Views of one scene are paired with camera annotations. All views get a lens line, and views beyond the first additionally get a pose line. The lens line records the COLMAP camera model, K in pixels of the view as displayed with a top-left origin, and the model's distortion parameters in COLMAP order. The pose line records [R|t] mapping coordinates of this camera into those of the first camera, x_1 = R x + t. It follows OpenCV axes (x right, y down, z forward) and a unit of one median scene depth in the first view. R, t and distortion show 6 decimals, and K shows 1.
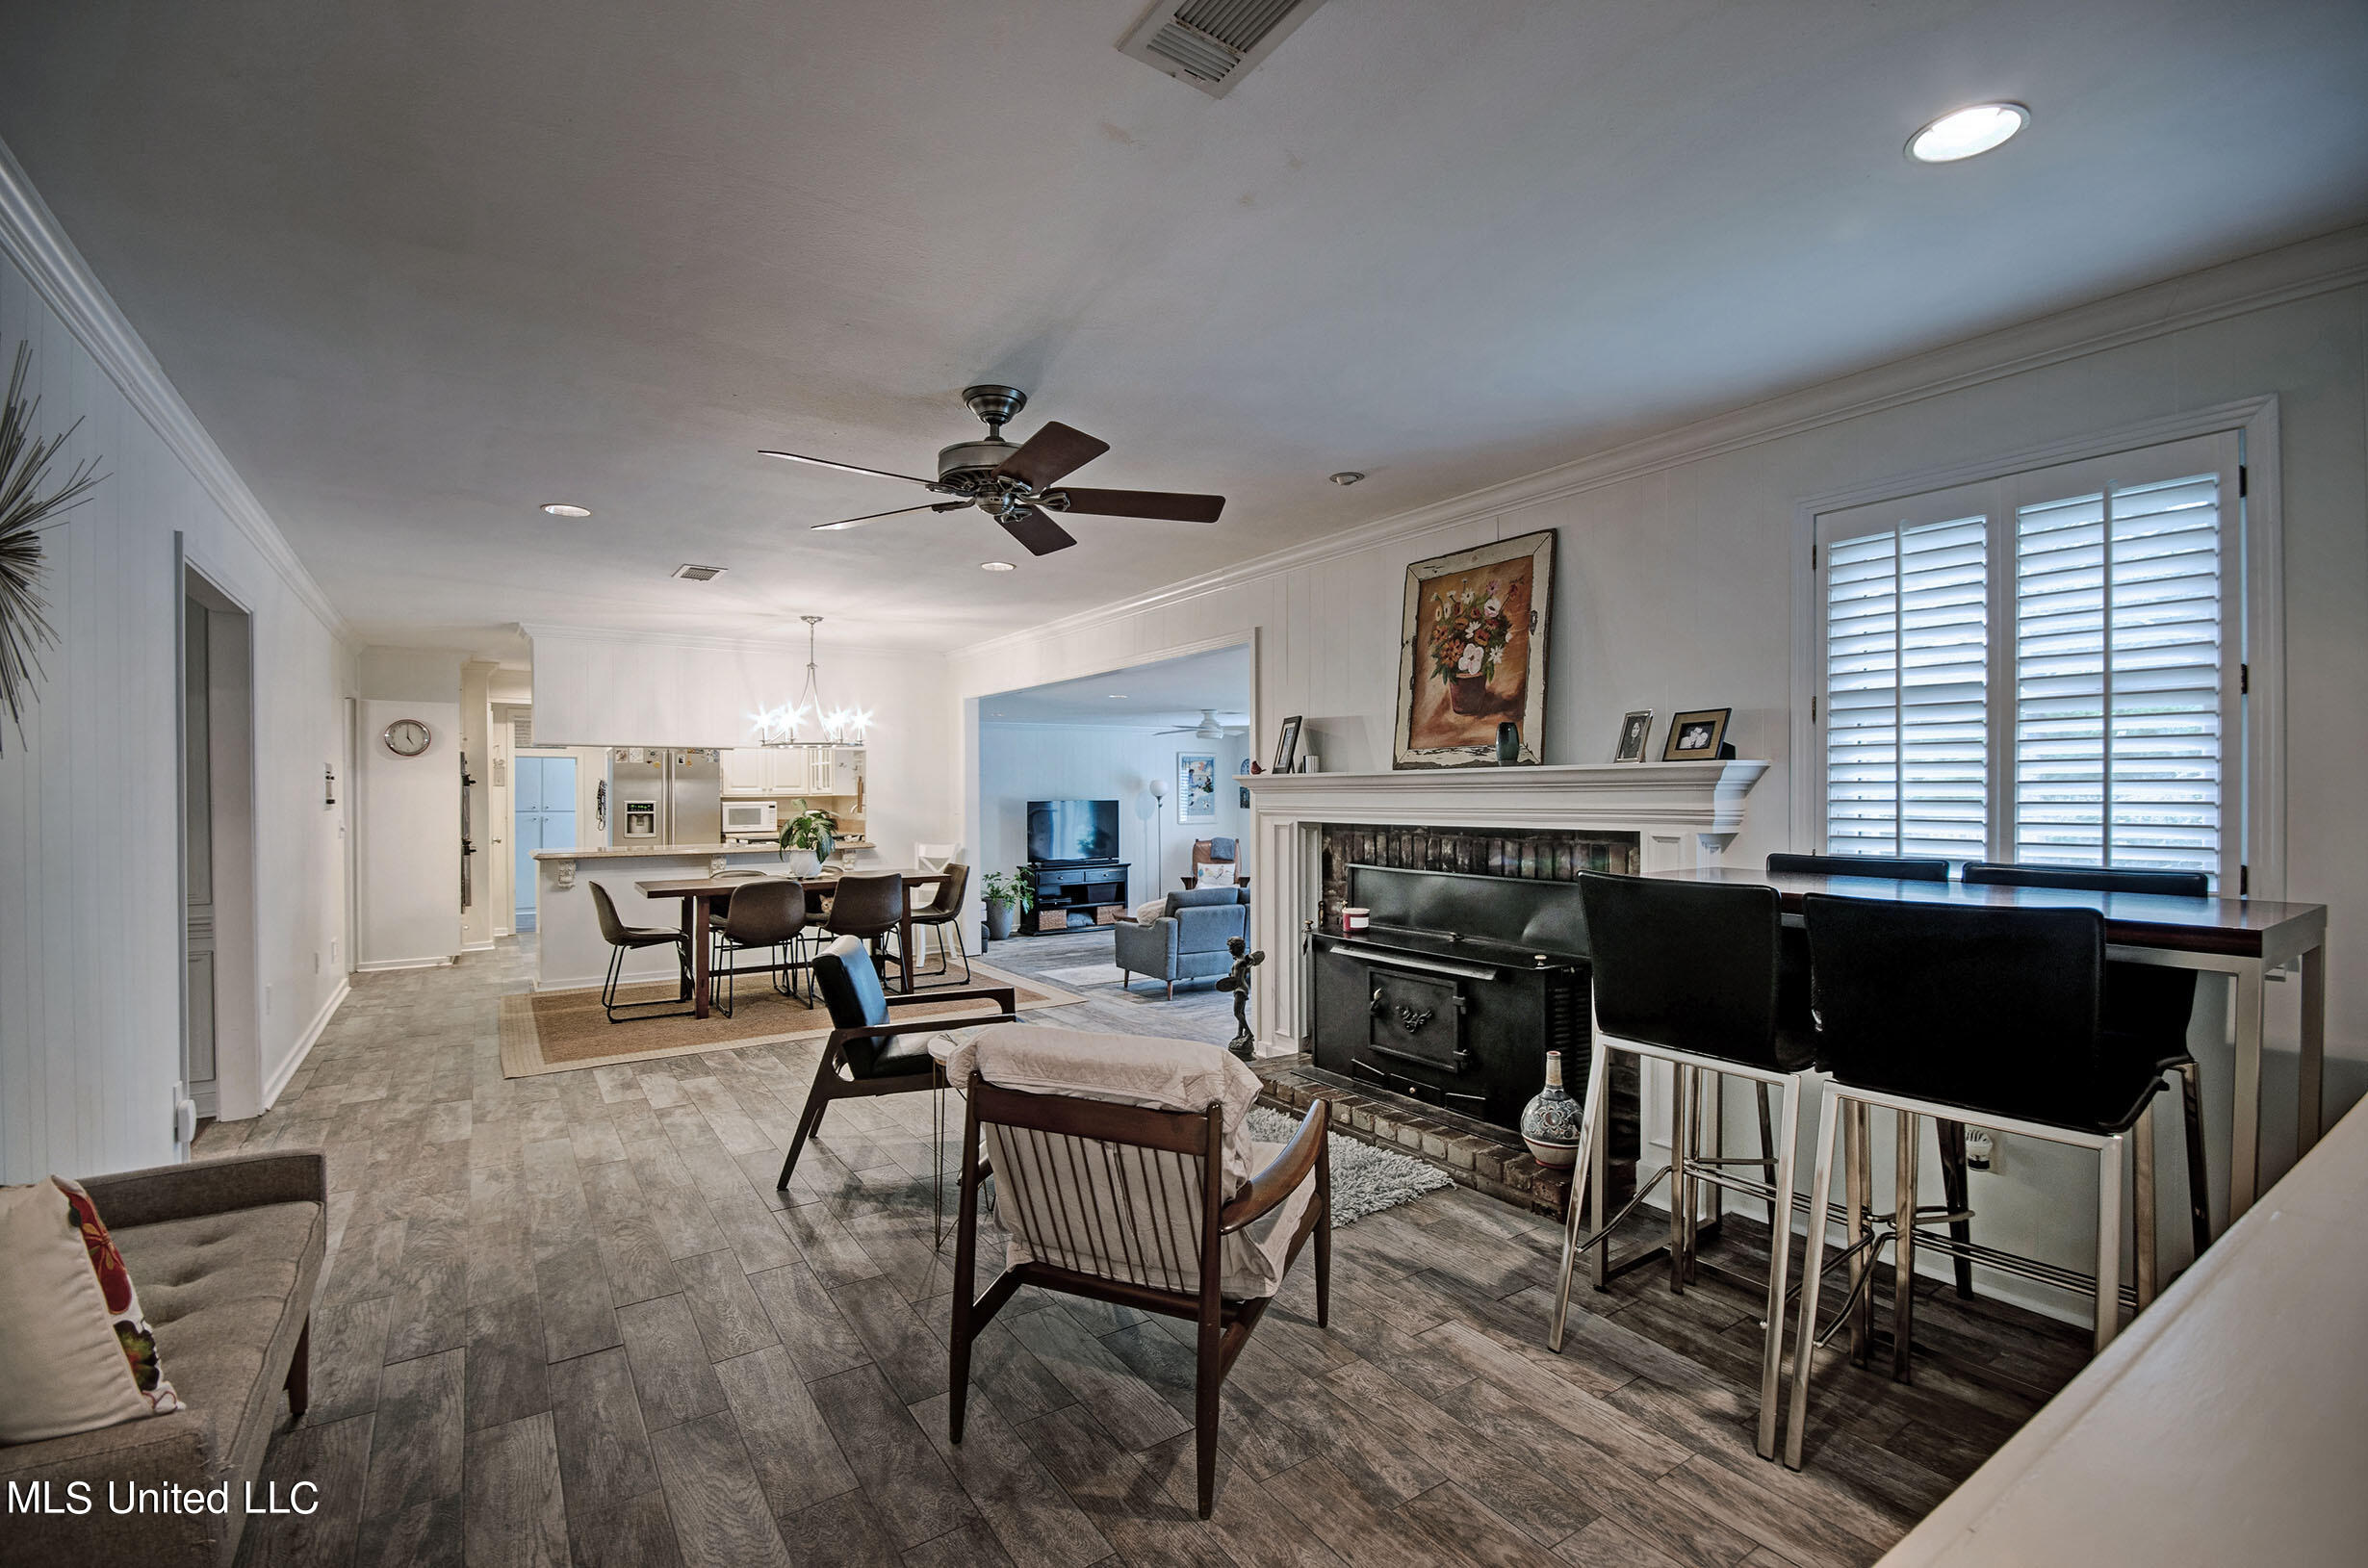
lens RADIAL K [[1037.5, 0, 1184.6], [0, 1037.5, 796.5], [0, 0, 1]] dist [-0.002973, -0.000397]
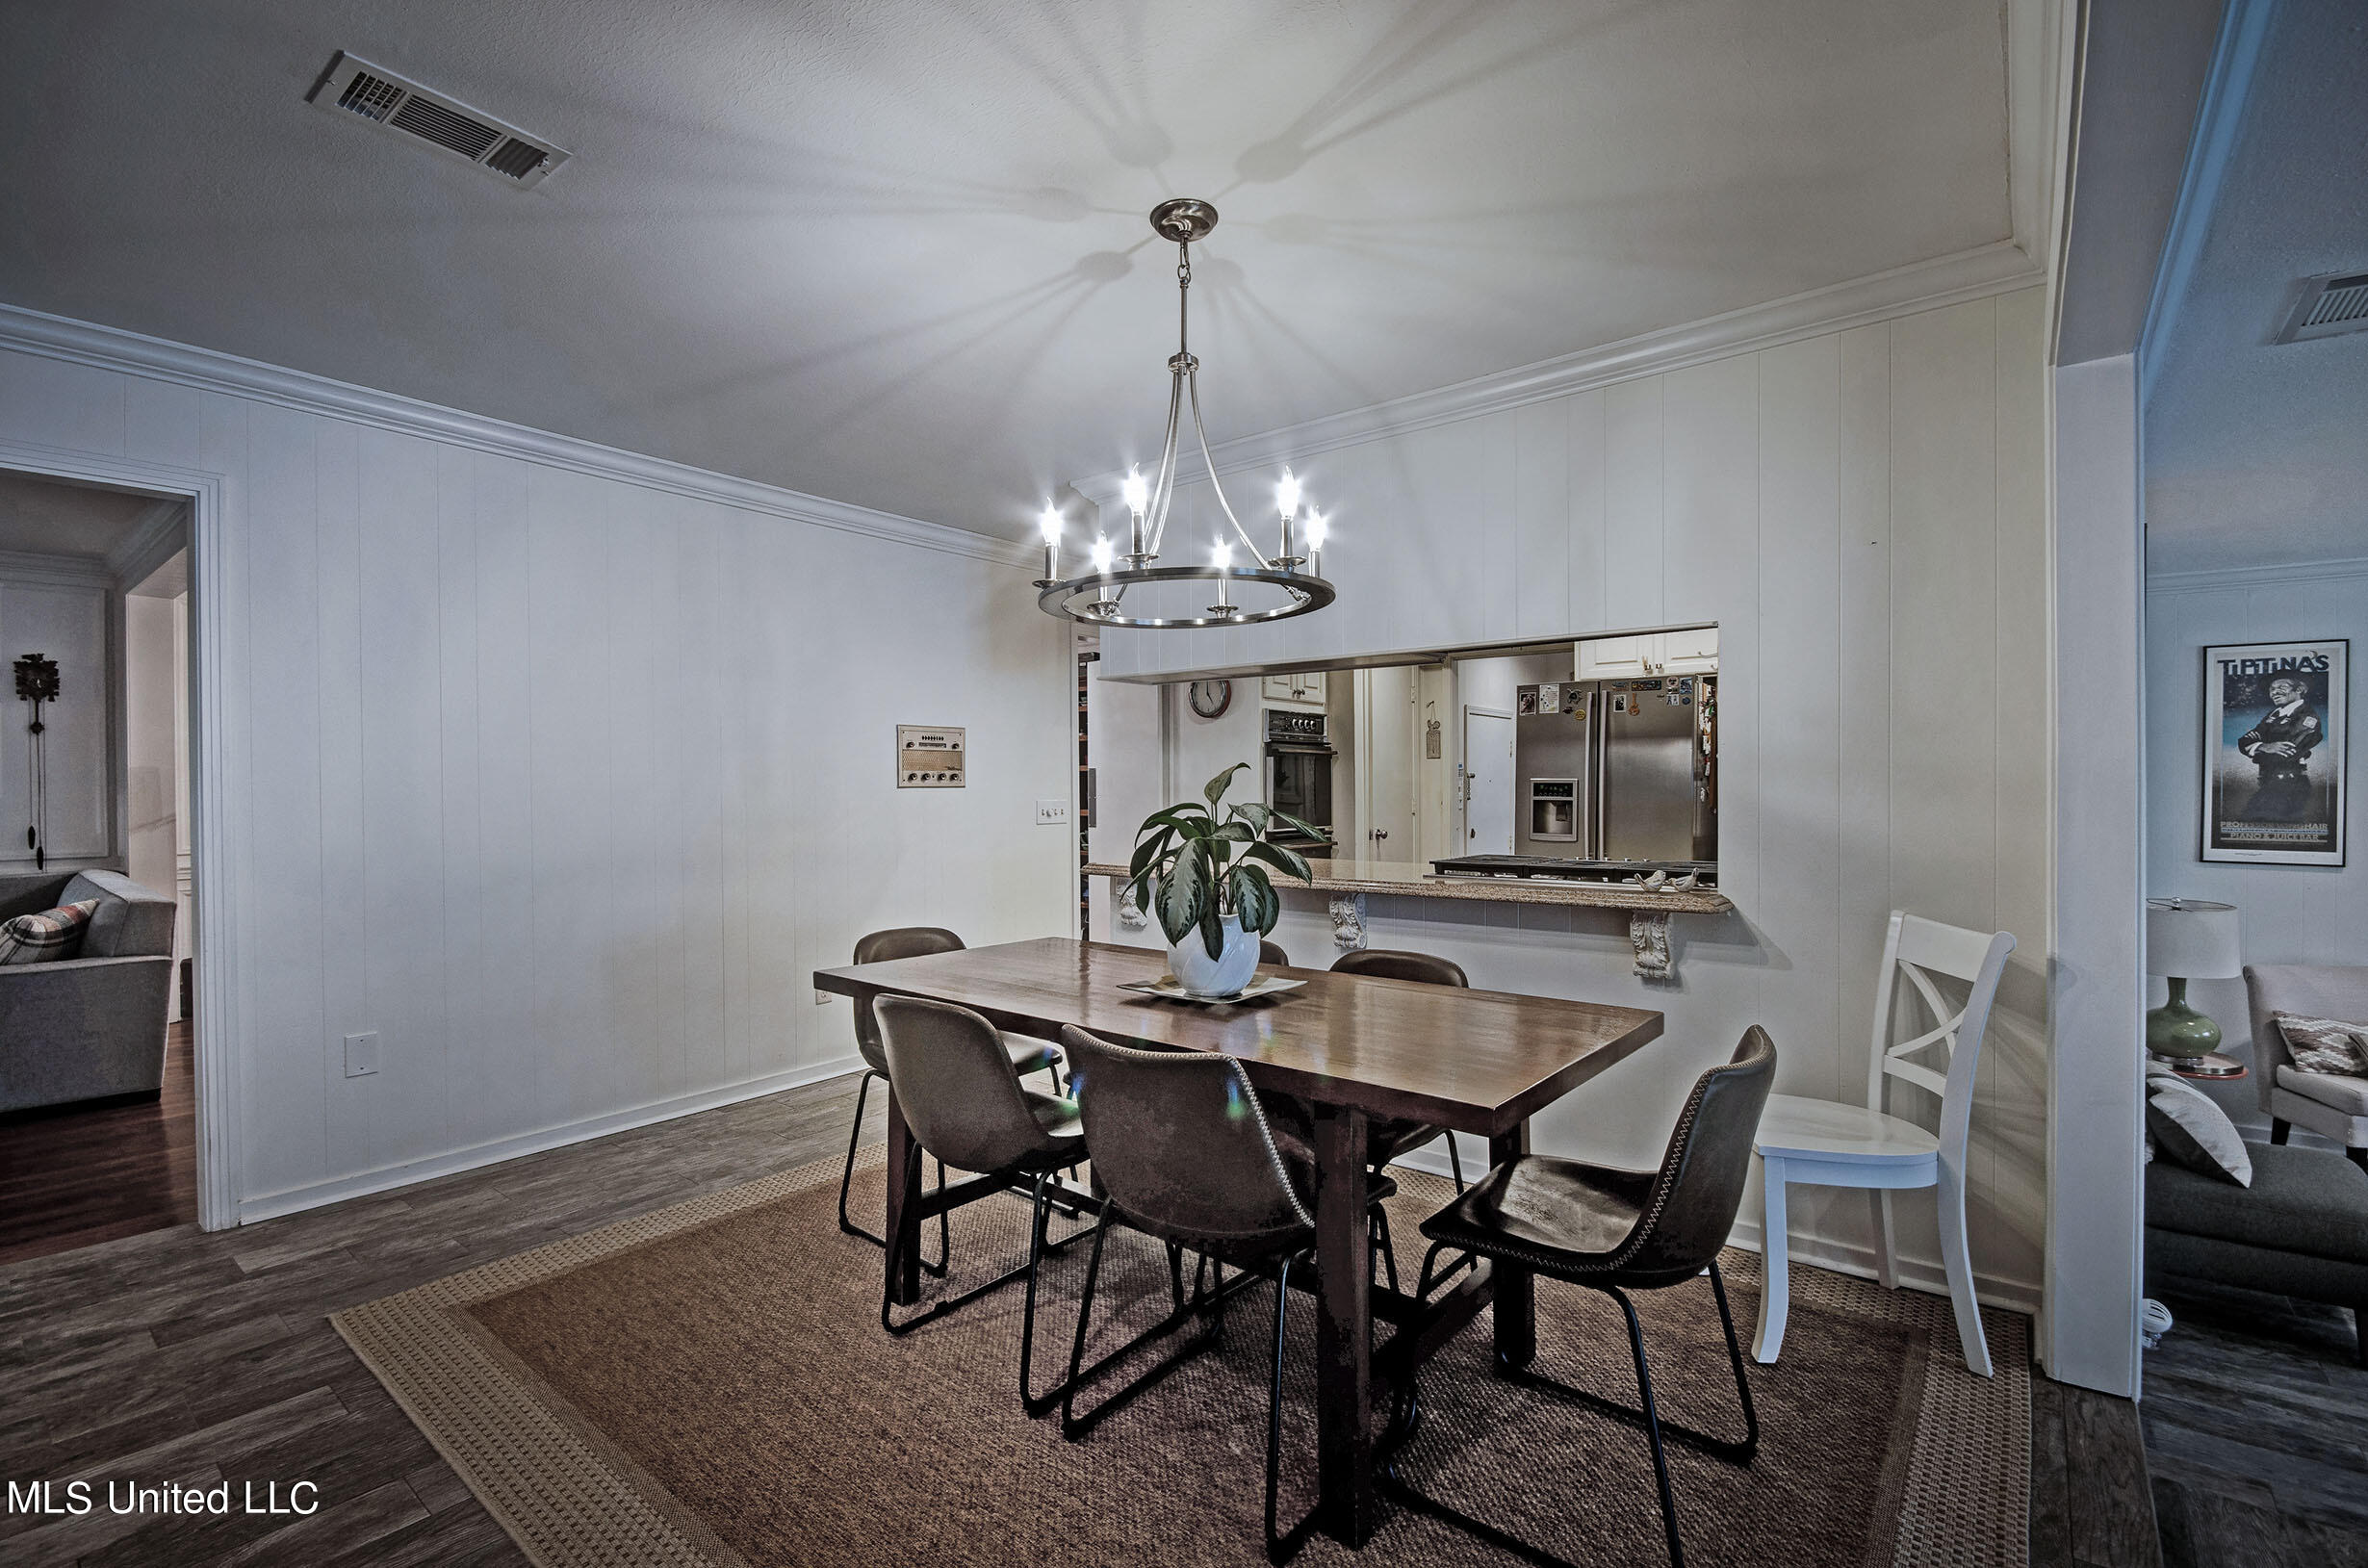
lens RADIAL K [[1037.5, 0, 1185.2], [0, 1037.5, 787.3], [0, 0, 1]] dist [-0.002973, -0.000397]
pose [[0.281271, 0.006561, -0.959606, -0.026823], [-0.001246, 0.999978, 0.006472, 0.005032], [0.959628, -0.000624, 0.281273, 0.638468]]
